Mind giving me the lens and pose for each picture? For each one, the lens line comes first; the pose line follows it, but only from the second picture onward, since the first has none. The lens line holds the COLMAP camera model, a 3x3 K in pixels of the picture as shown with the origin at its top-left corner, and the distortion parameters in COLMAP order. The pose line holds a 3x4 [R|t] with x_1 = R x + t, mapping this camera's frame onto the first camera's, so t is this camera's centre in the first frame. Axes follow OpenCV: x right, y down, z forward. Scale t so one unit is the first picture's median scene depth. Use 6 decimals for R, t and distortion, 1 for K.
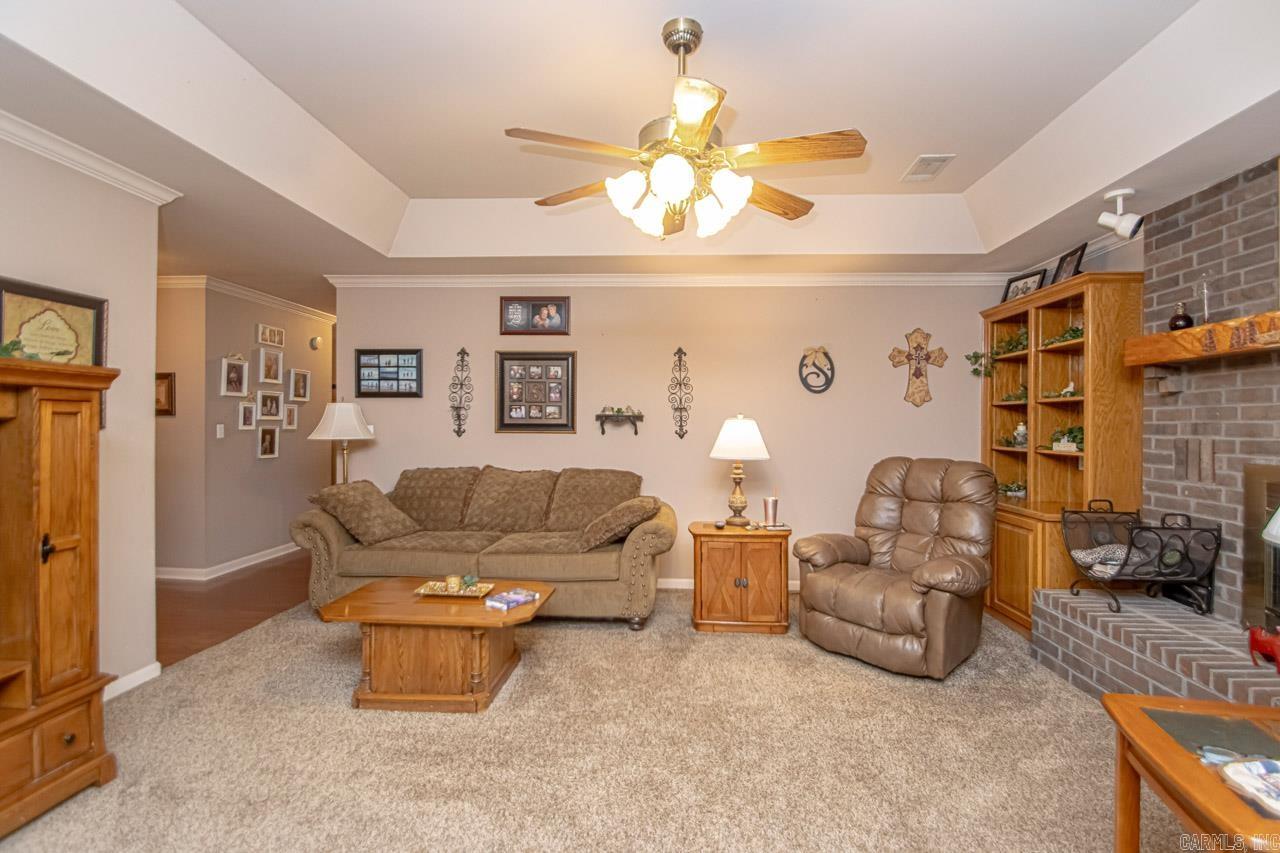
lens RADIAL K [[592.1, 0, 645.2], [0, 592.1, 424.5], [0, 0, 1]] dist [0.013702, -0.015605]
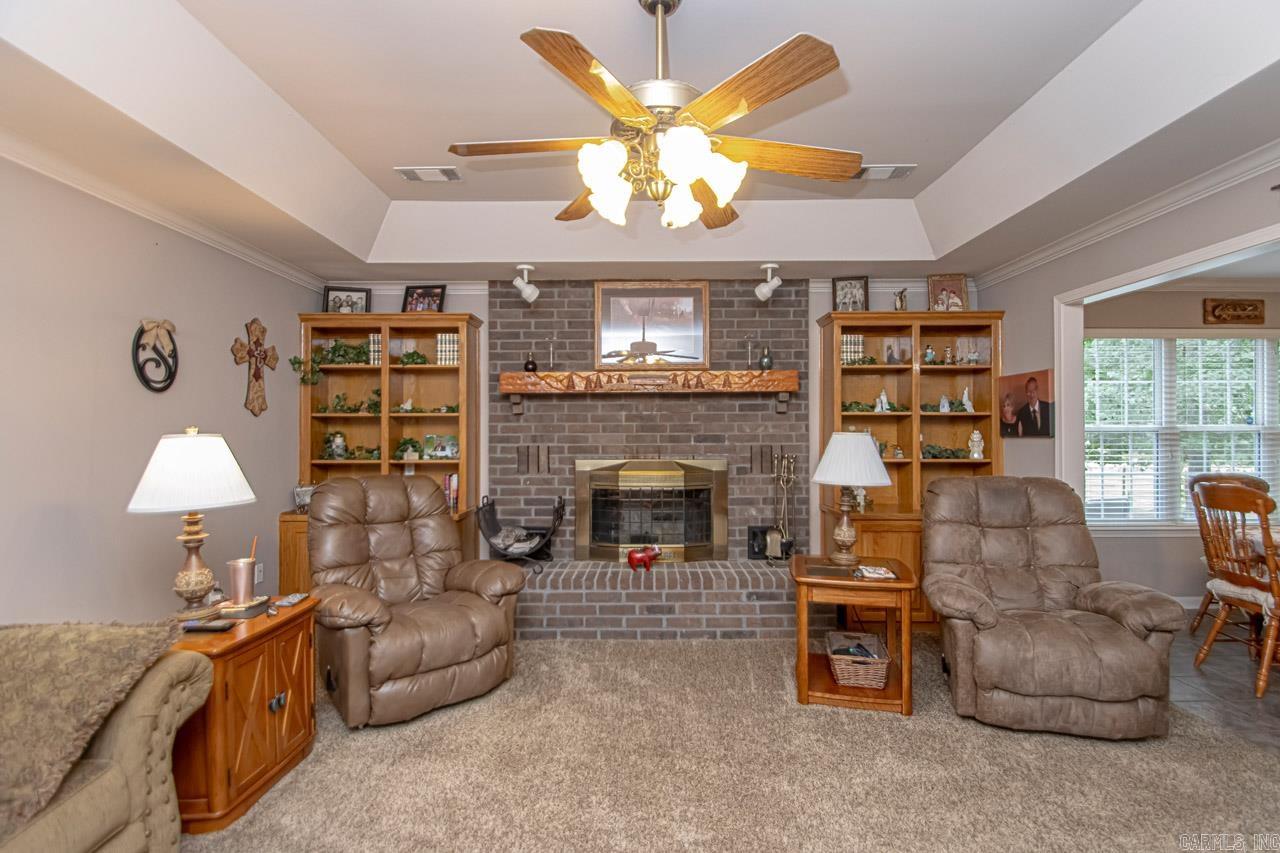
lens RADIAL K [[600.7, 0, 639.3], [0, 600.7, 418.5], [0, 0, 1]] dist [0.018167, -0.016122]
pose [[-0.048504, 0.013875, 0.998727, -0.403299], [0.003848, 0.999899, -0.013705, -0.014880], [-0.998816, 0.003178, -0.048552, 0.551847]]
